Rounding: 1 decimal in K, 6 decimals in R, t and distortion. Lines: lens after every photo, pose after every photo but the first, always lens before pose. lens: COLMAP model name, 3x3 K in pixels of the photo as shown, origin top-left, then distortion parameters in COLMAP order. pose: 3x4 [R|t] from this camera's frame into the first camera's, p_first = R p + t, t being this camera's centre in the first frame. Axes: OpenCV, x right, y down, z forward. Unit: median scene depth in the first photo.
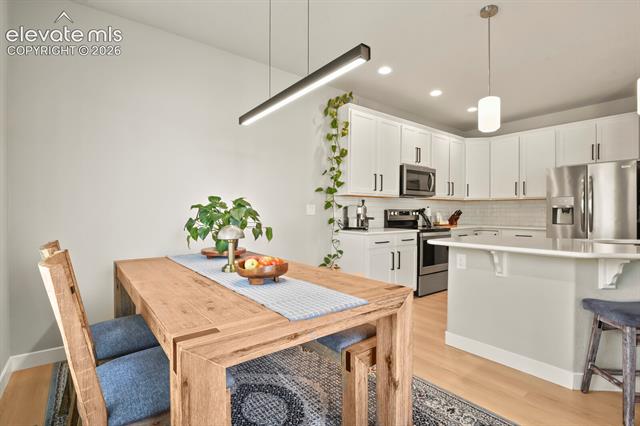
lens RADIAL K [[310.1, 0, 322.8], [0, 310.1, 214.6], [0, 0, 1]] dist [-0.004347, -0.003375]
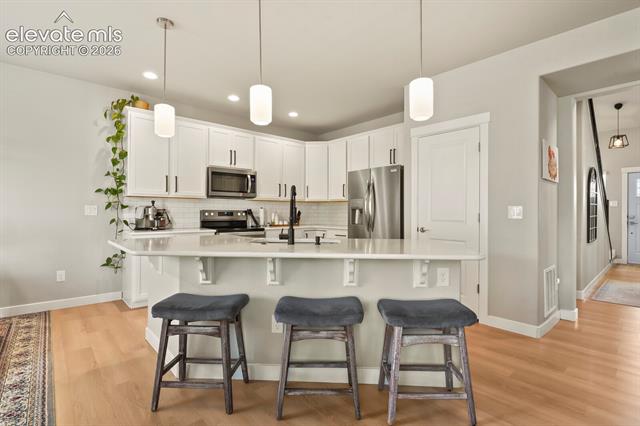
lens RADIAL K [[310.1, 0, 323.7], [0, 310.1, 215.1], [0, 0, 1]] dist [-0.004347, -0.003375]
pose [[0.998182, 0.001080, 0.060262, 0.618084], [-0.001002, 0.999999, -0.001322, 0.000827], [-0.060264, 0.001259, 0.998182, -0.052482]]
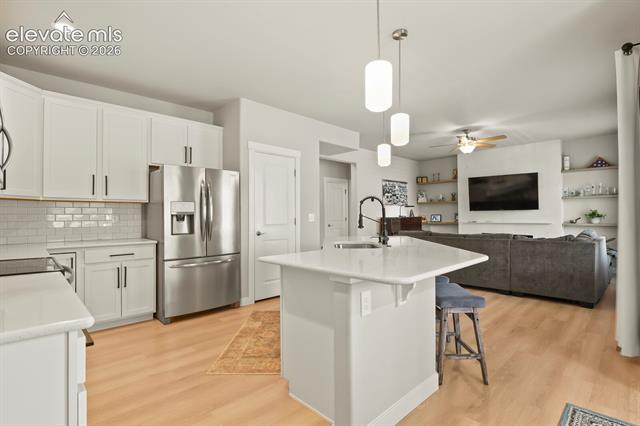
lens RADIAL K [[310.1, 0, 323.9], [0, 310.1, 212.2], [0, 0, 1]] dist [-0.004347, -0.003375]
pose [[-0.097352, 0.013499, 0.995158, -0.099511], [0.016237, 0.999796, -0.011974, -0.012672], [-0.995118, 0.014993, -0.097552, 0.730509]]
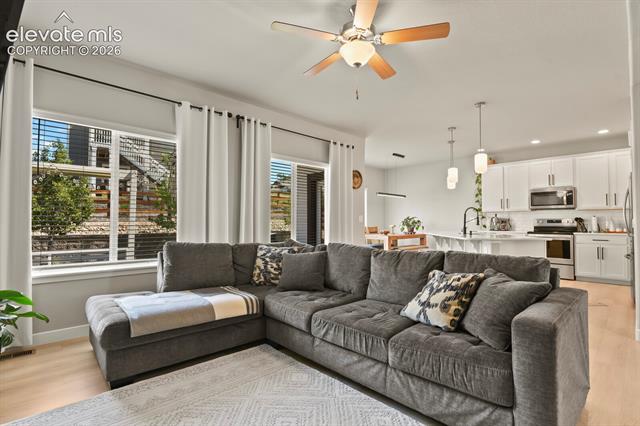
lens RADIAL K [[310.1, 0, 323.1], [0, 310.1, 211.8], [0, 0, 1]] dist [-0.004347, -0.003375]
pose [[0.094809, -0.035114, -0.994876, 1.804224], [-0.009398, 0.999302, -0.036166, 0.014009], [0.995451, 0.012779, 0.094413, -0.175737]]
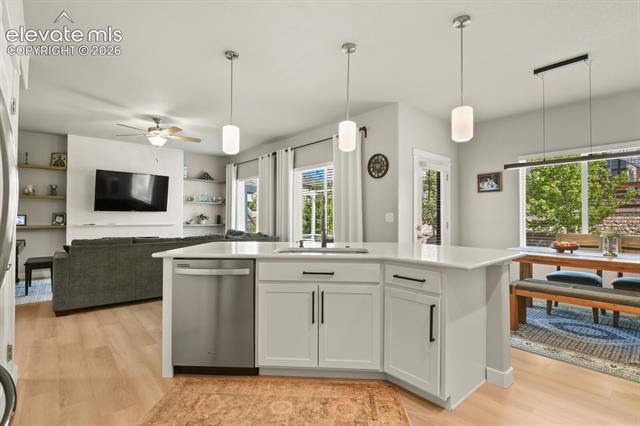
lens RADIAL K [[310.1, 0, 324.1], [0, 310.1, 214.5], [0, 0, 1]] dist [-0.004347, -0.003375]
pose [[-0.999131, -0.005827, -0.041282, 0.617687], [-0.005873, 0.999982, 0.000987, -0.019111], [0.041275, 0.001229, -0.999147, 1.203197]]
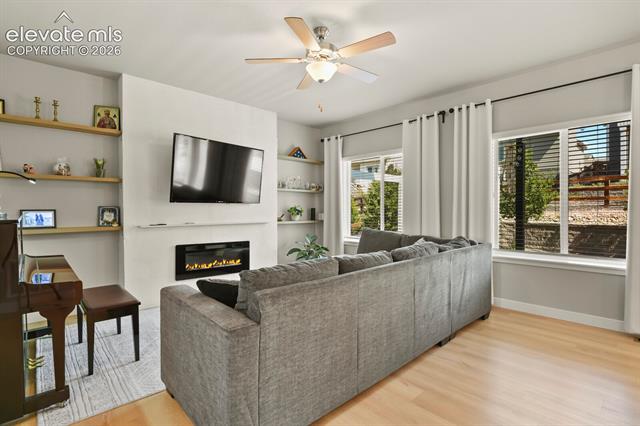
lens RADIAL K [[310.1, 0, 325.4], [0, 310.1, 213.1], [0, 0, 1]] dist [-0.004347, -0.003375]
pose [[-0.996217, 0.002108, -0.086874, 1.283048], [0.000244, 0.999770, 0.021465, -0.016165], [0.086900, 0.021363, -0.995988, 0.614560]]
